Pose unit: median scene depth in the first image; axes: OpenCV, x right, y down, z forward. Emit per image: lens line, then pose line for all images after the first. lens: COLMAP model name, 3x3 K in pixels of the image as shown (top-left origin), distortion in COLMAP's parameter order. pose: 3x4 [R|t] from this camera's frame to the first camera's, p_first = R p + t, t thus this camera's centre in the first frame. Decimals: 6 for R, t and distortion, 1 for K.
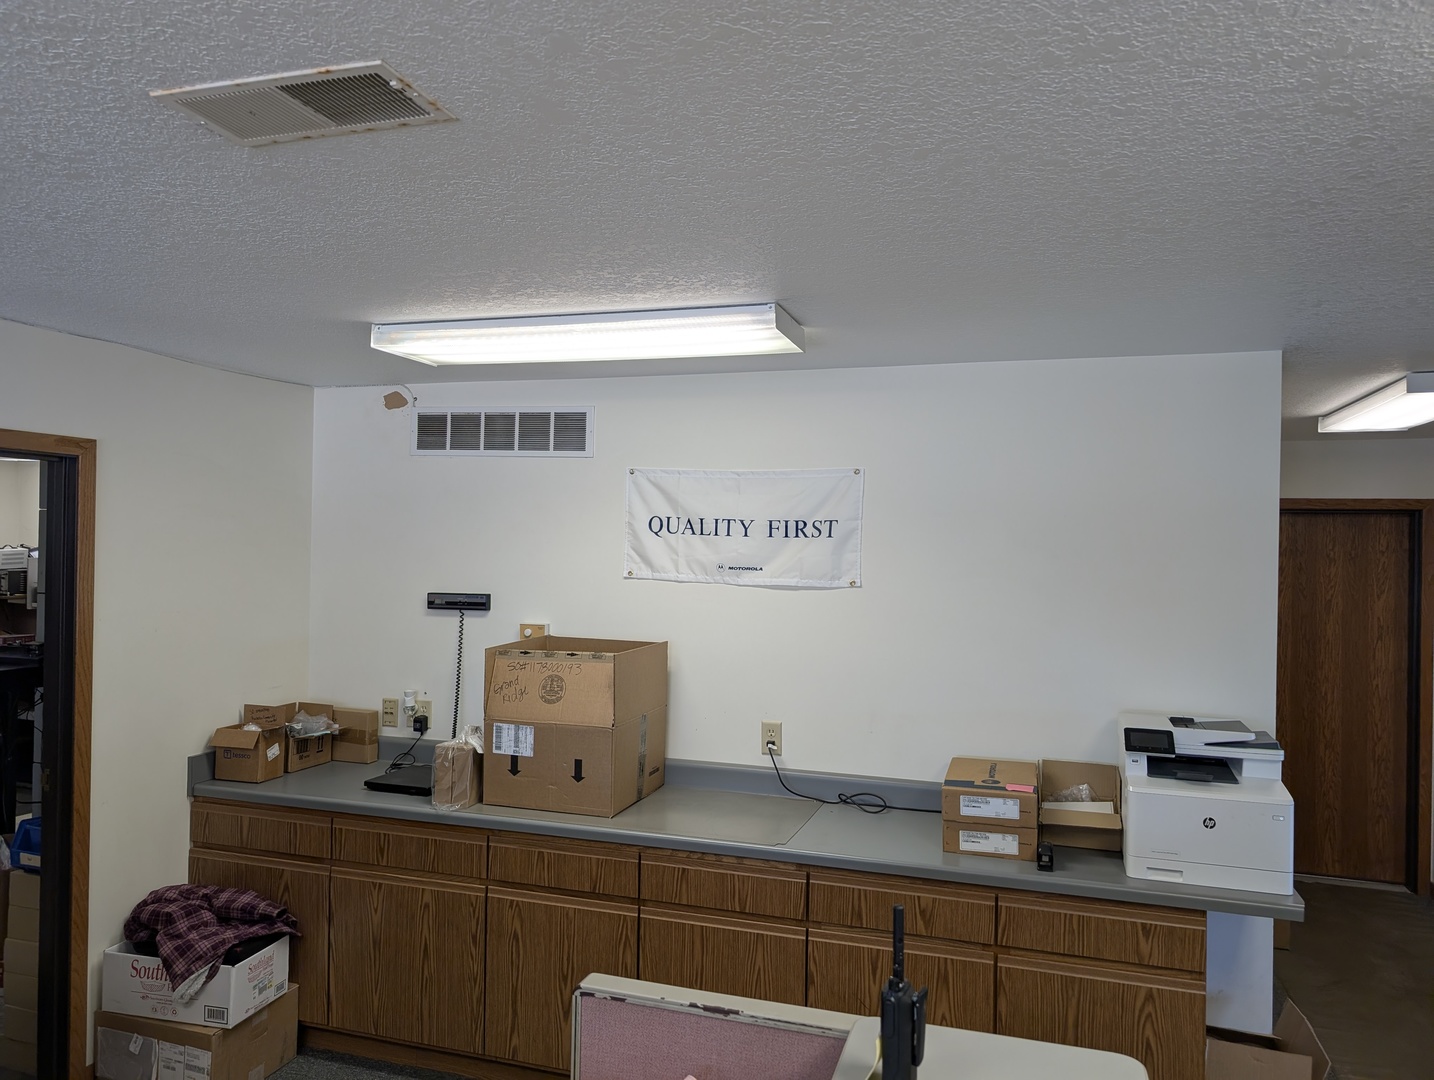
lens RADIAL K [[1018.8, 0, 713.8], [0, 1018.8, 536.7], [0, 0, 1]] dist [0.001645, 0.004430]
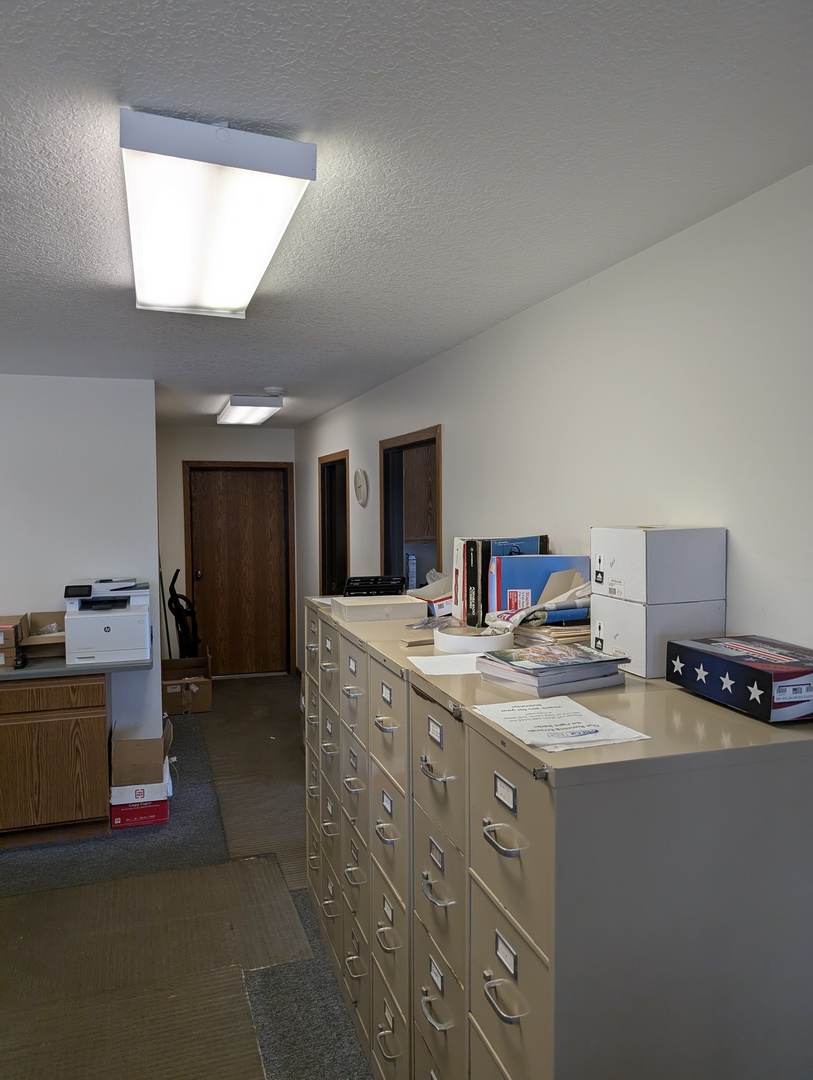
lens RADIAL K [[767.3, 0, 401.6], [0, 767.3, 537.3], [0, 0, 1]] dist [0.001645, 0.004430]
pose [[0.812844, -0.052793, 0.580084, 0.087185], [0.018894, 0.997750, 0.064330, 0.021002], [-0.582175, -0.041330, 0.812013, -0.392184]]
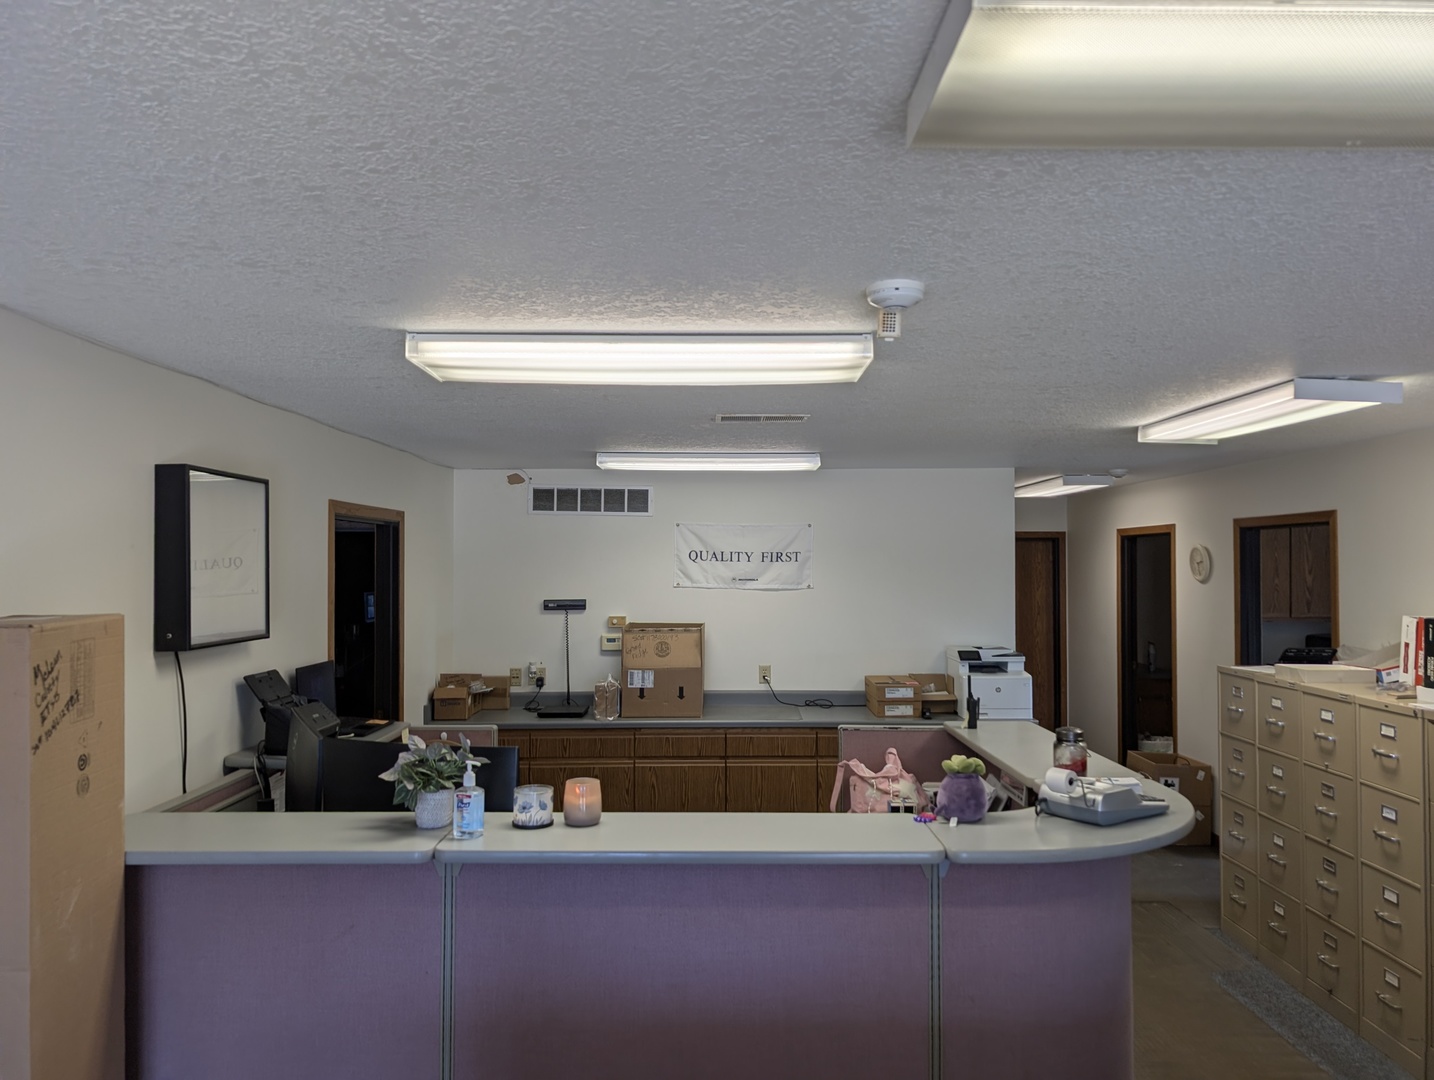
lens RADIAL K [[1018.8, 0, 714.0], [0, 1018.8, 549.0], [0, 0, 1]] dist [0.001645, 0.004430]
pose [[0.951926, -0.014242, 0.305998, -0.611707], [0.015738, 0.999873, -0.002425, -0.020357], [-0.305925, 0.007124, 0.952029, -0.722788]]
